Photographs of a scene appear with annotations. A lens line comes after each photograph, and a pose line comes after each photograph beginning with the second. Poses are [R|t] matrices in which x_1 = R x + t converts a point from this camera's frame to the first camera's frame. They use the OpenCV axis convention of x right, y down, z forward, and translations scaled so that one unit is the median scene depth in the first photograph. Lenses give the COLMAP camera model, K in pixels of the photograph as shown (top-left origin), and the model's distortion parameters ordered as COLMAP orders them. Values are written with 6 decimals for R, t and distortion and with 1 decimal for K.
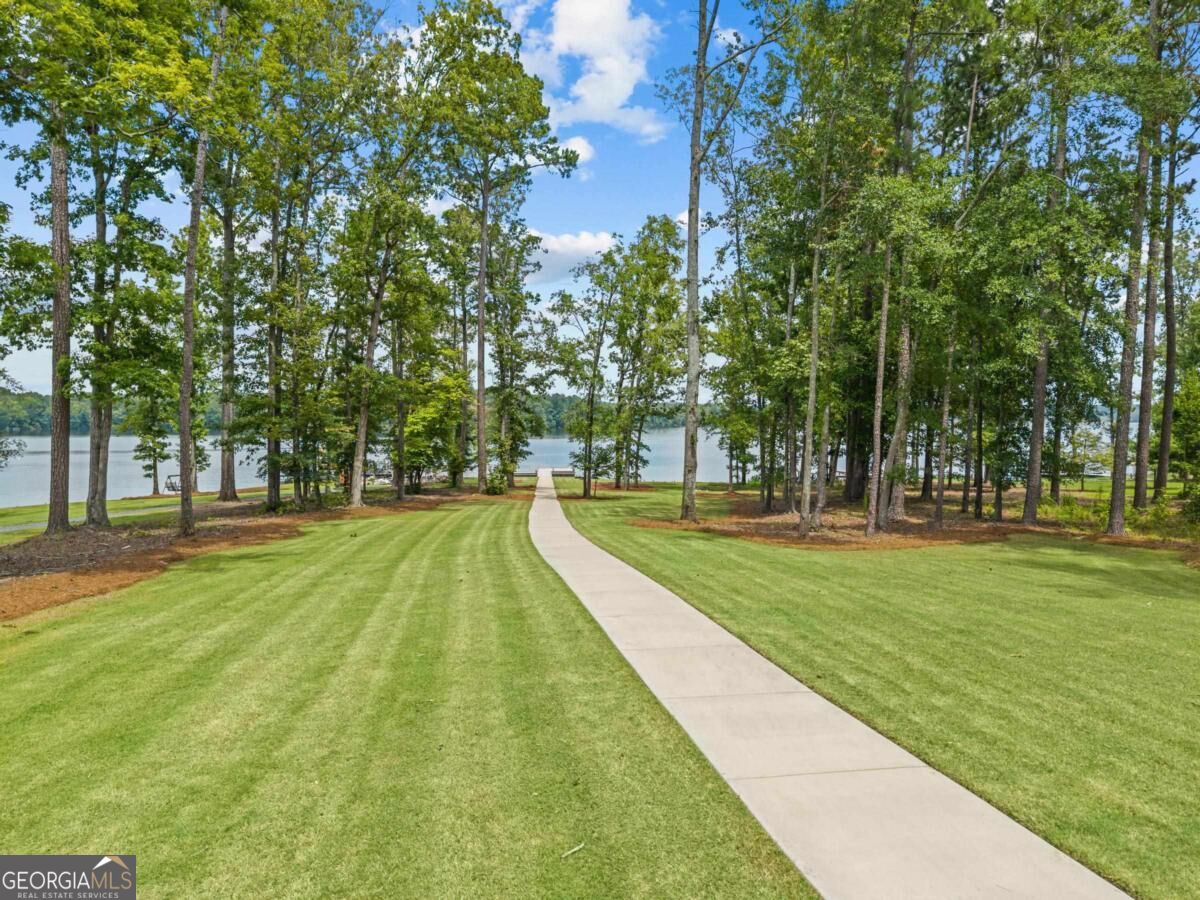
lens RADIAL K [[801.9, 0, 598.9], [0, 801.9, 446.9], [0, 0, 1]] dist [0.039362, -0.042648]
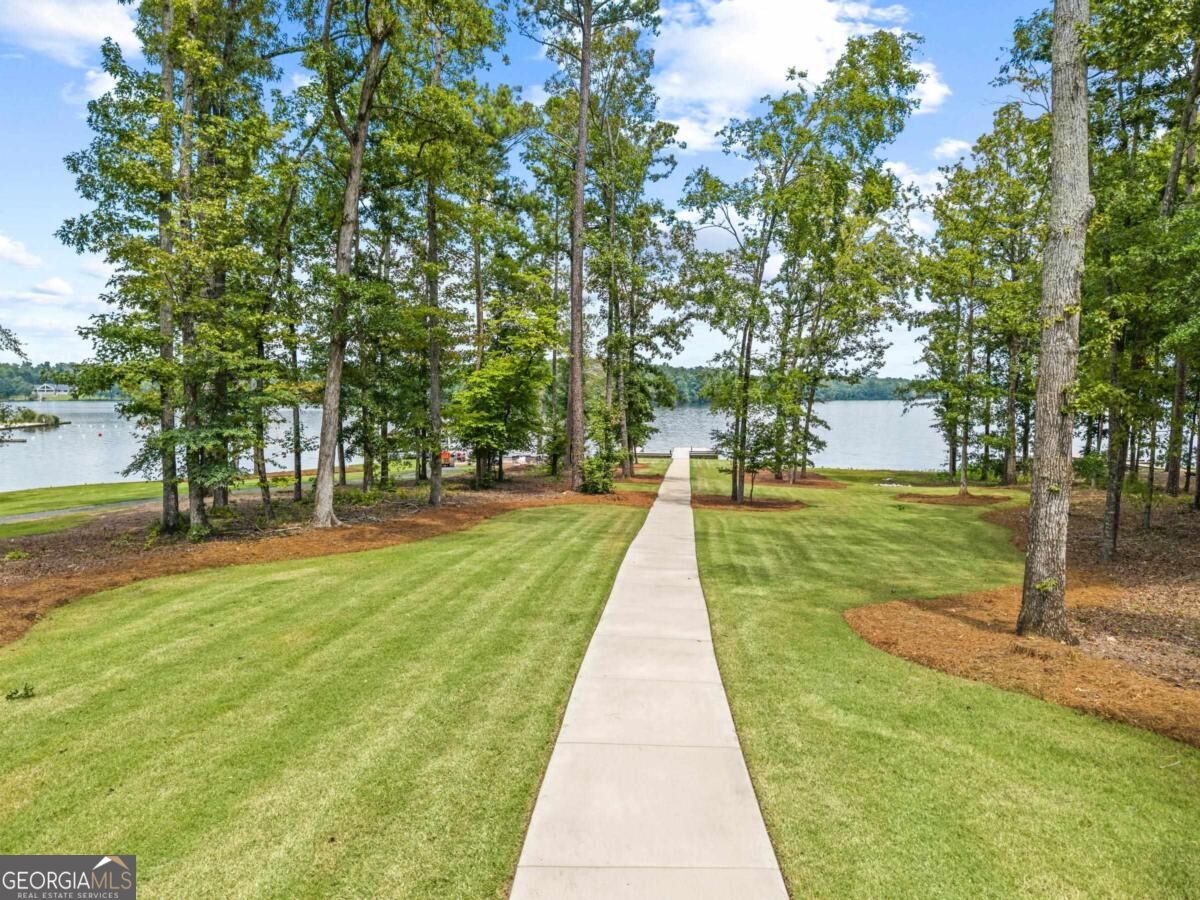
lens RADIAL K [[801.9, 0, 598.9], [0, 801.9, 446.9], [0, 0, 1]] dist [0.039362, -0.042648]
pose [[0.984259, 0.015940, -0.176010, -0.010270], [-0.010253, 0.999397, 0.033169, -0.000436], [0.176433, -0.030842, 0.983829, 0.305851]]
